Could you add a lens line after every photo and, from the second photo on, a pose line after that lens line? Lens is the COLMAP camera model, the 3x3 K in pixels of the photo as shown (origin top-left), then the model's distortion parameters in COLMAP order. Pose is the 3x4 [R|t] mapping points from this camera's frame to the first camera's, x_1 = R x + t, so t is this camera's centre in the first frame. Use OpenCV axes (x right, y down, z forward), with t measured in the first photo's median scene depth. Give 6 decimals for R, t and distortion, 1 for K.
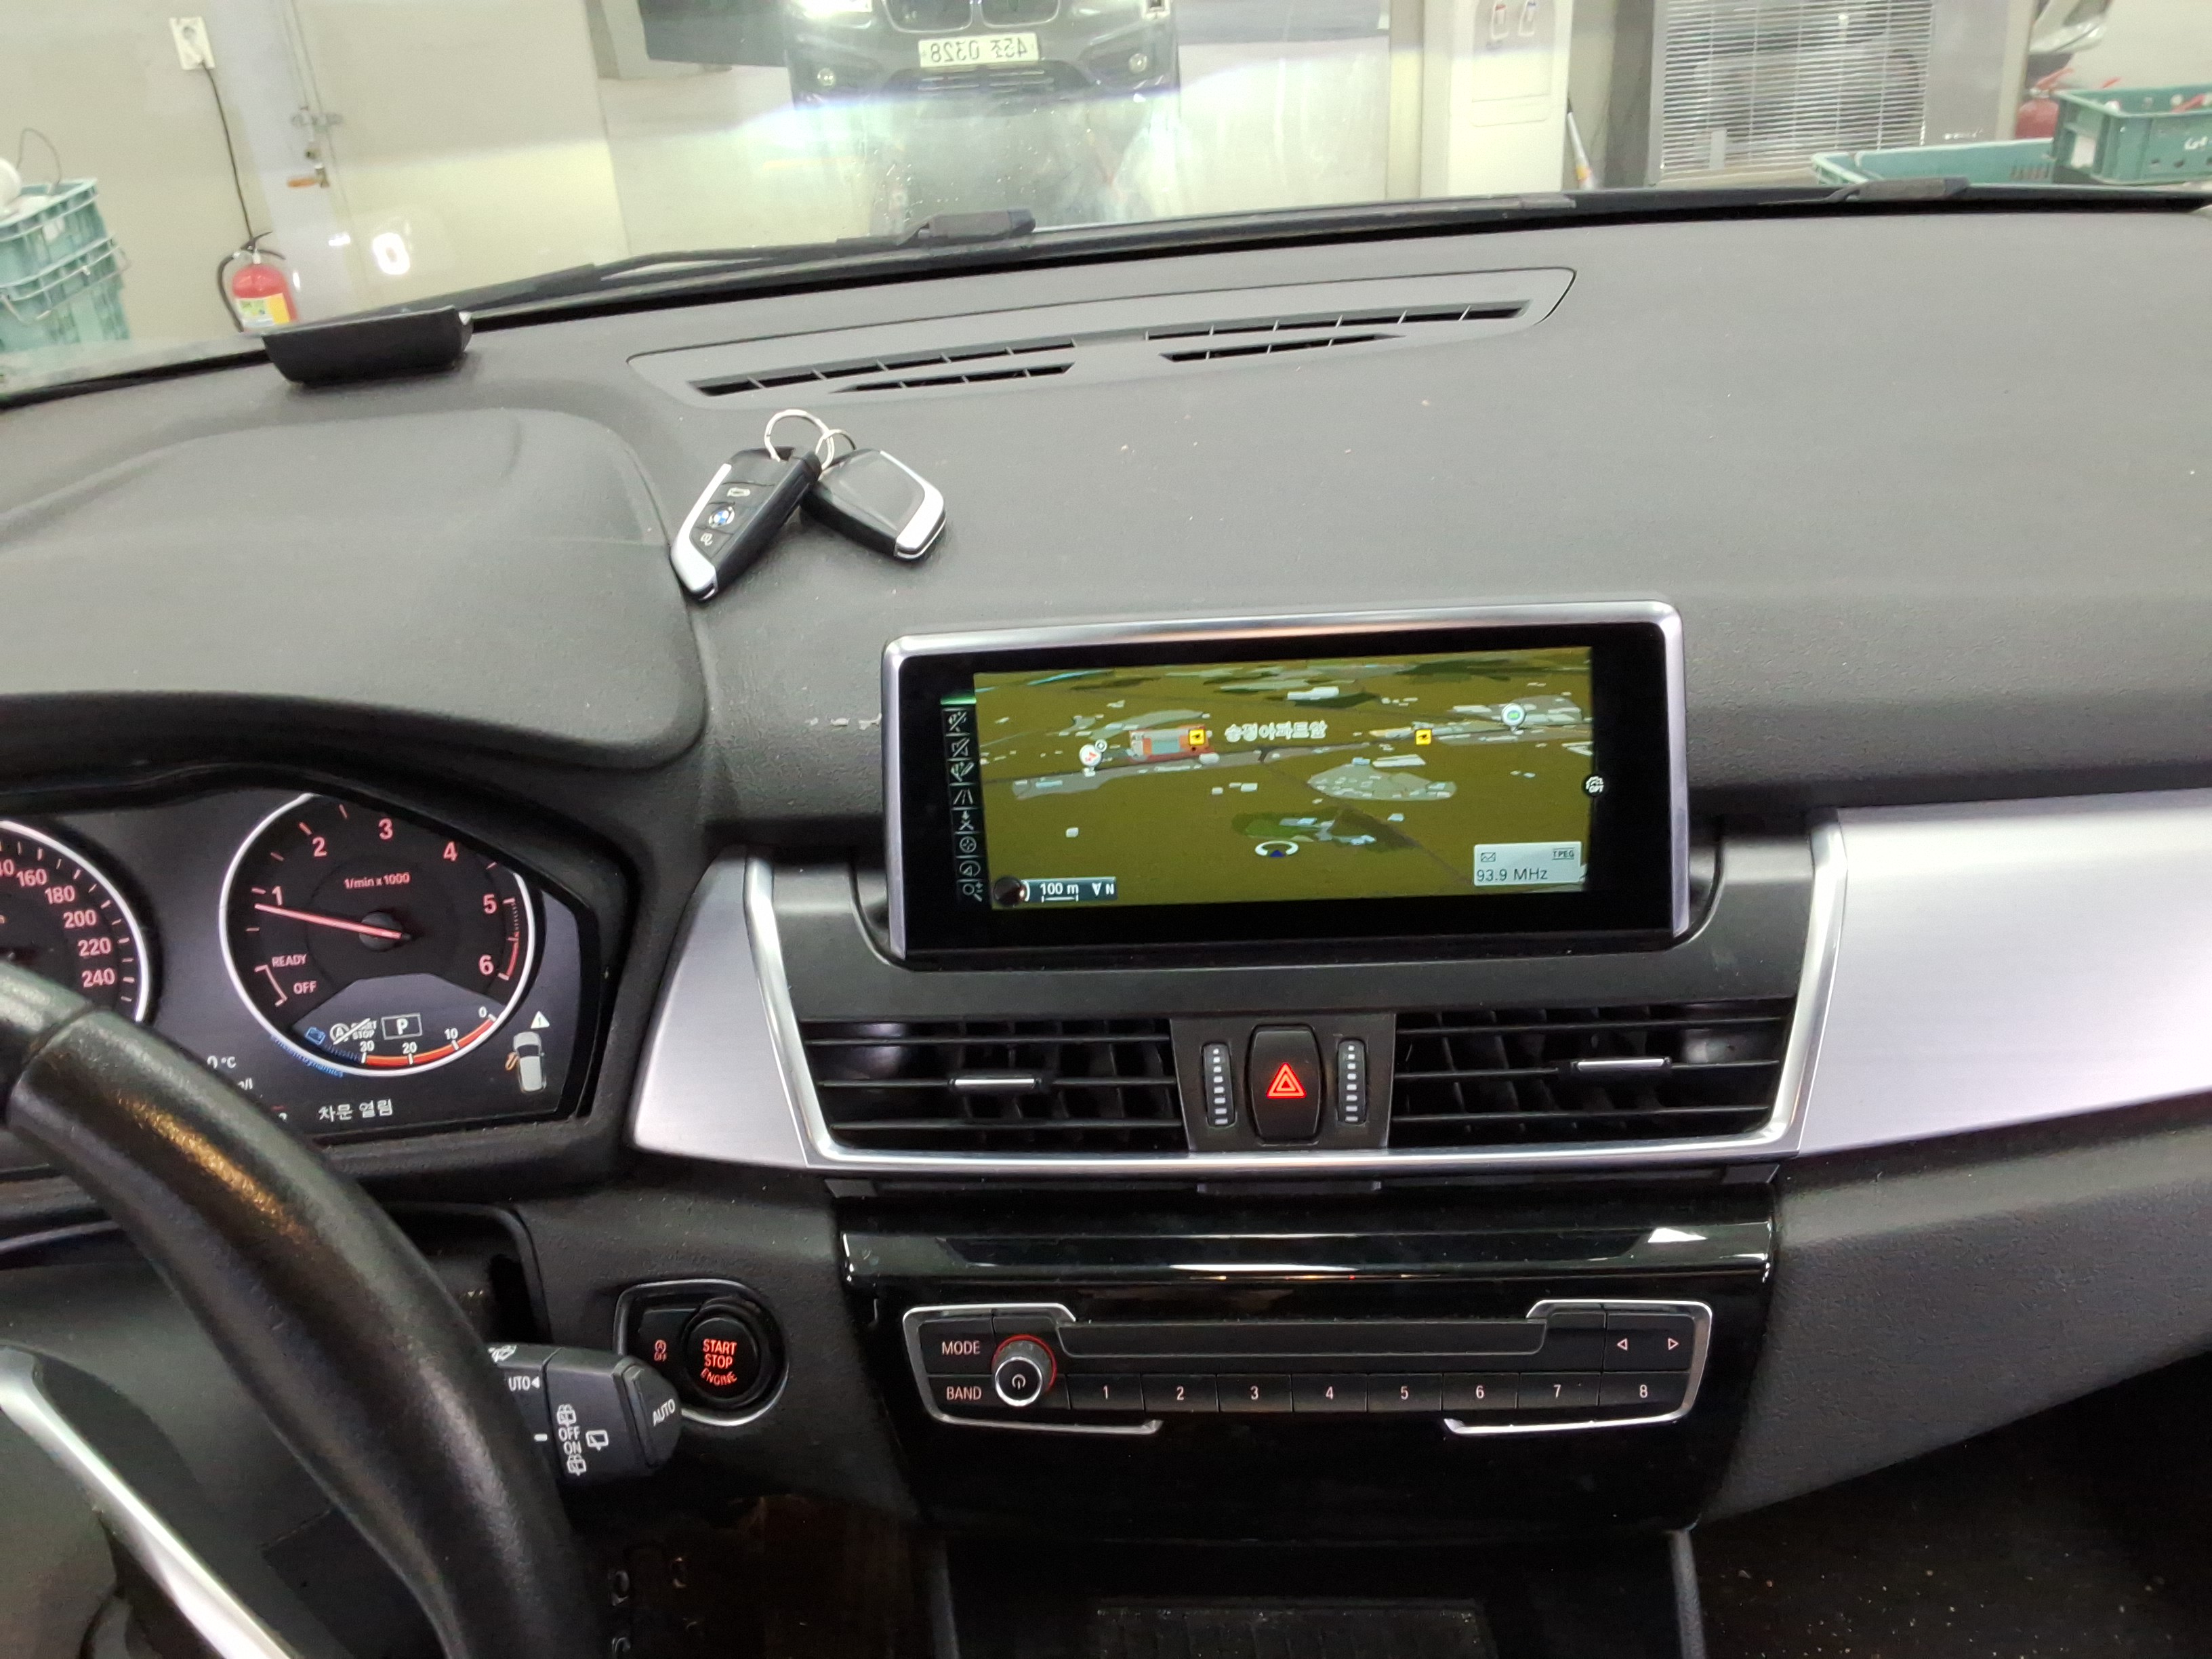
lens RADIAL K [[1881.3, 0, 1077.1], [0, 1881.3, 831.5], [0, 0, 1]] dist [0.104596, -0.164688]
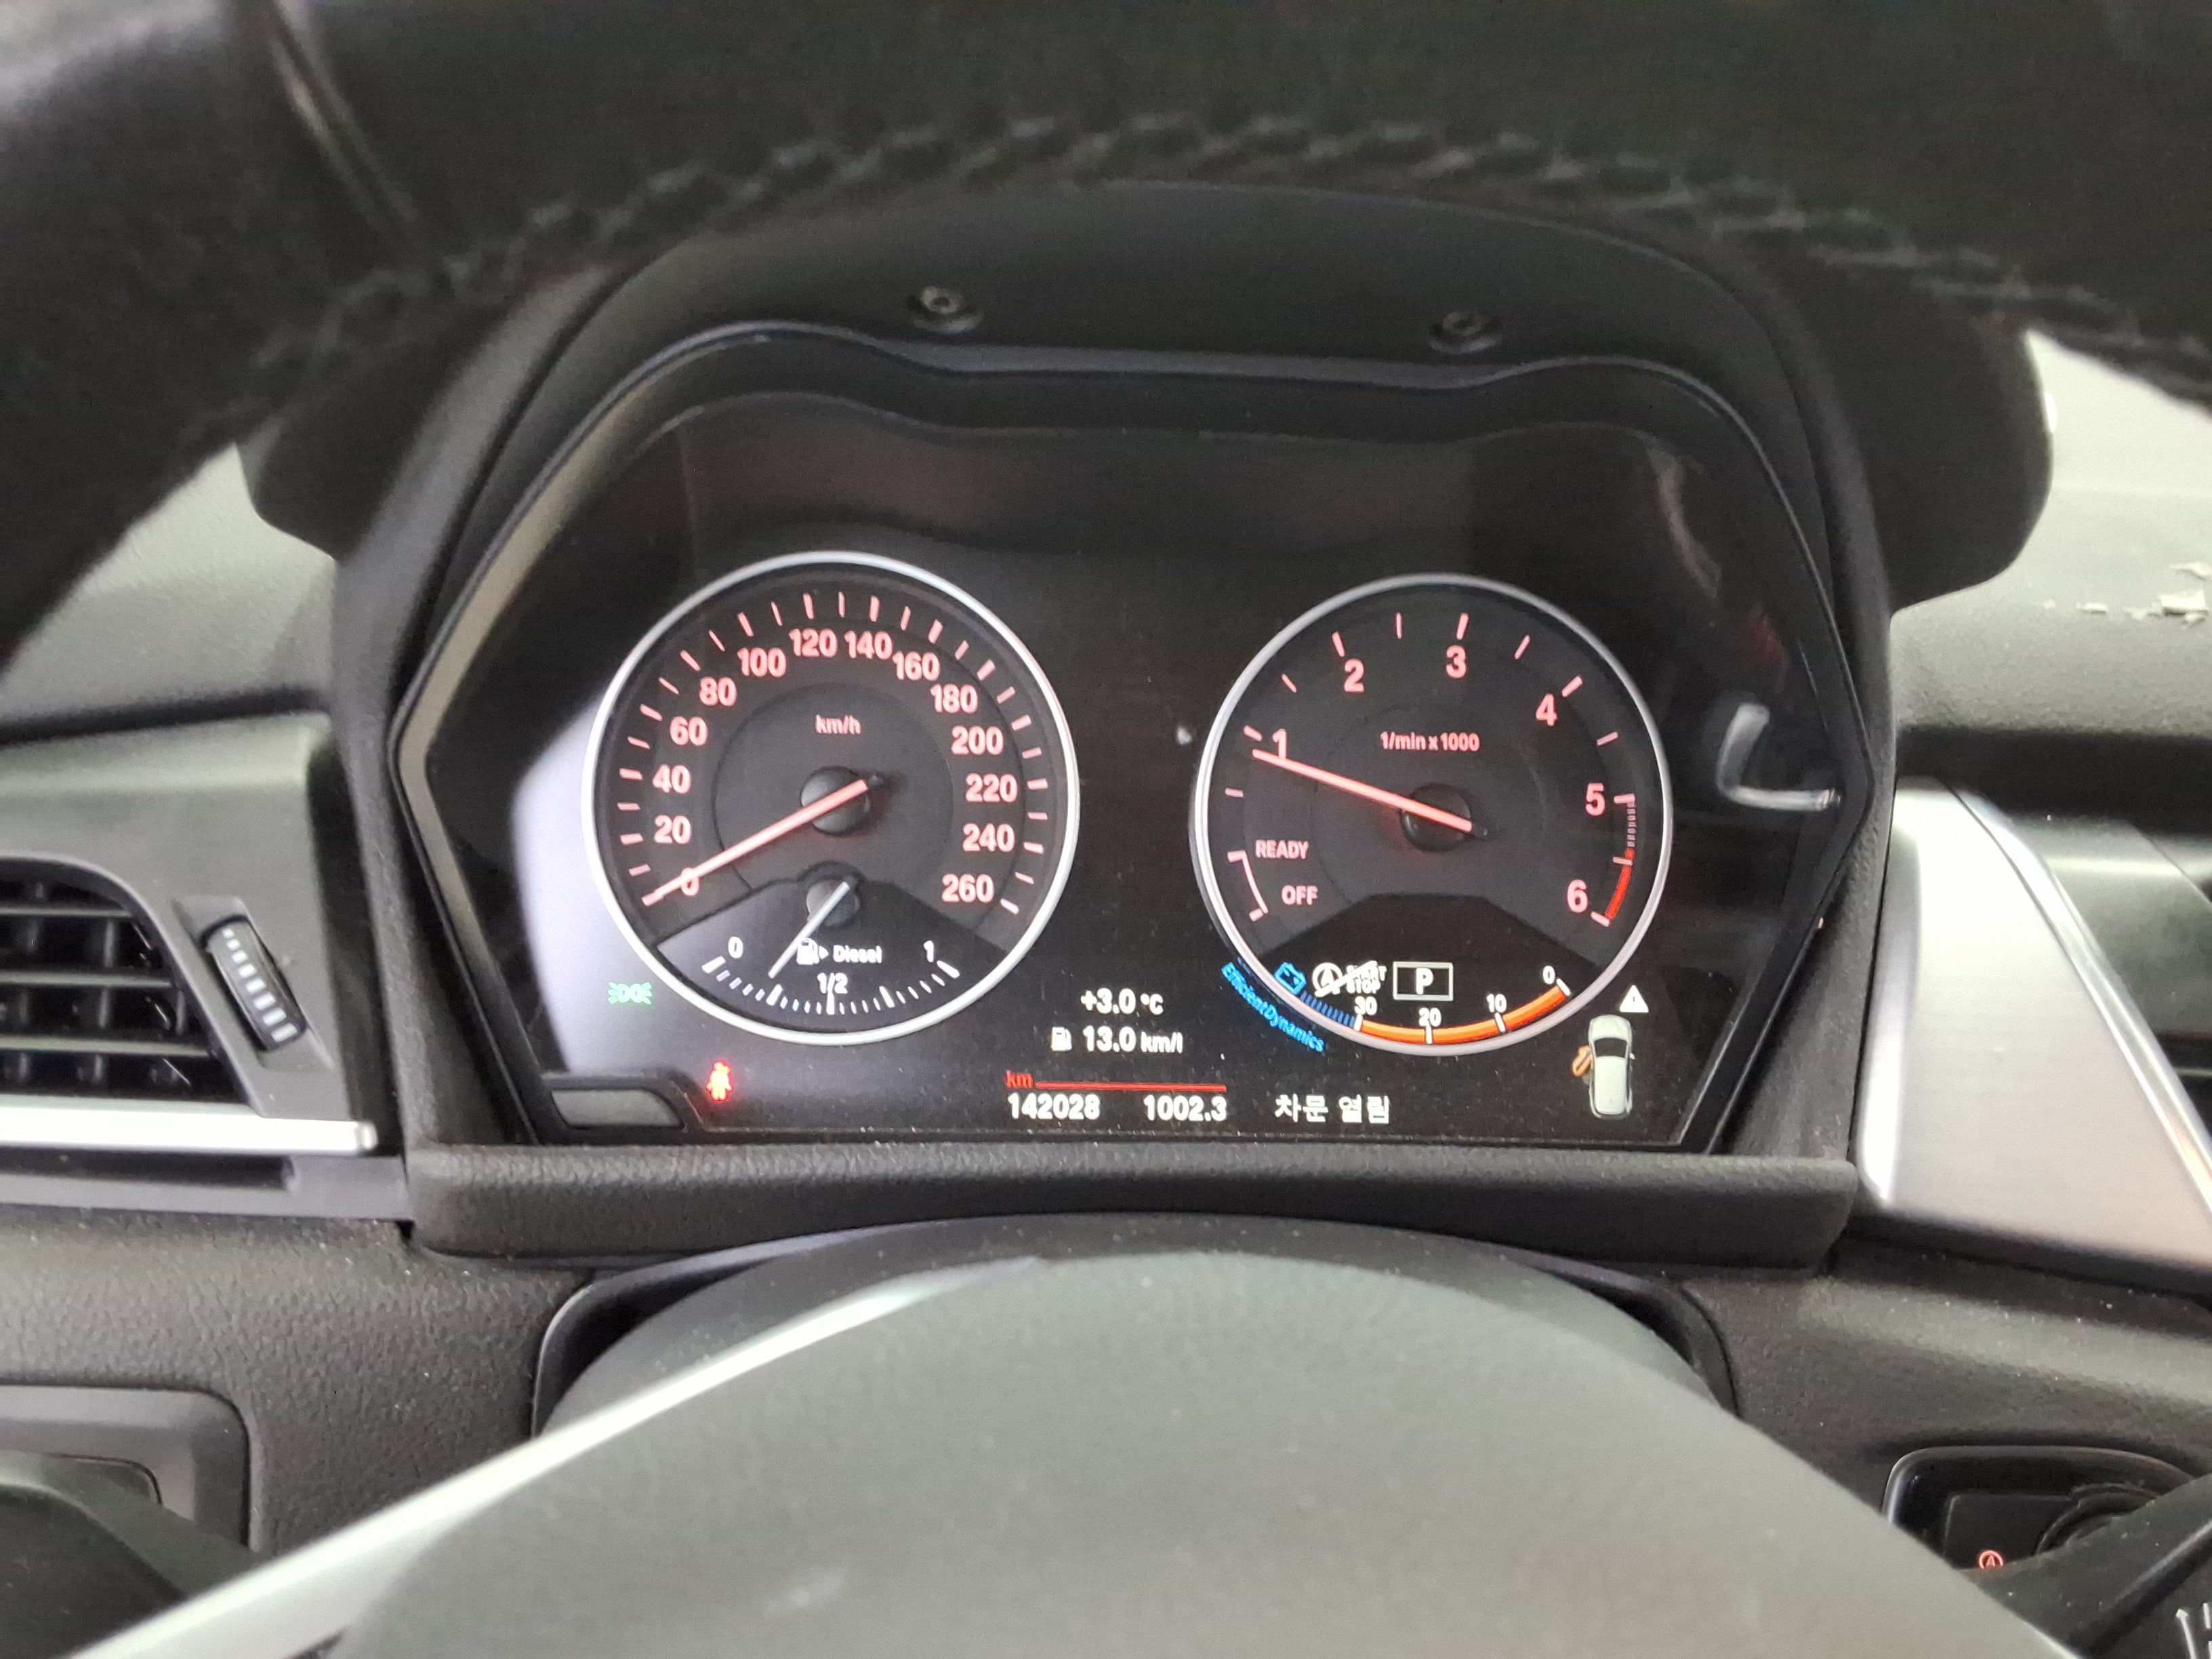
lens RADIAL K [[1881.3, 0, 1073.0], [0, 1881.3, 834.0], [0, 0, 1]] dist [0.104596, -0.164688]
pose [[0.993232, 0.116146, -0.000017, -0.483972], [-0.114666, 0.980549, -0.159297, 0.170437], [-0.018485, 0.158221, 0.987231, 0.387985]]
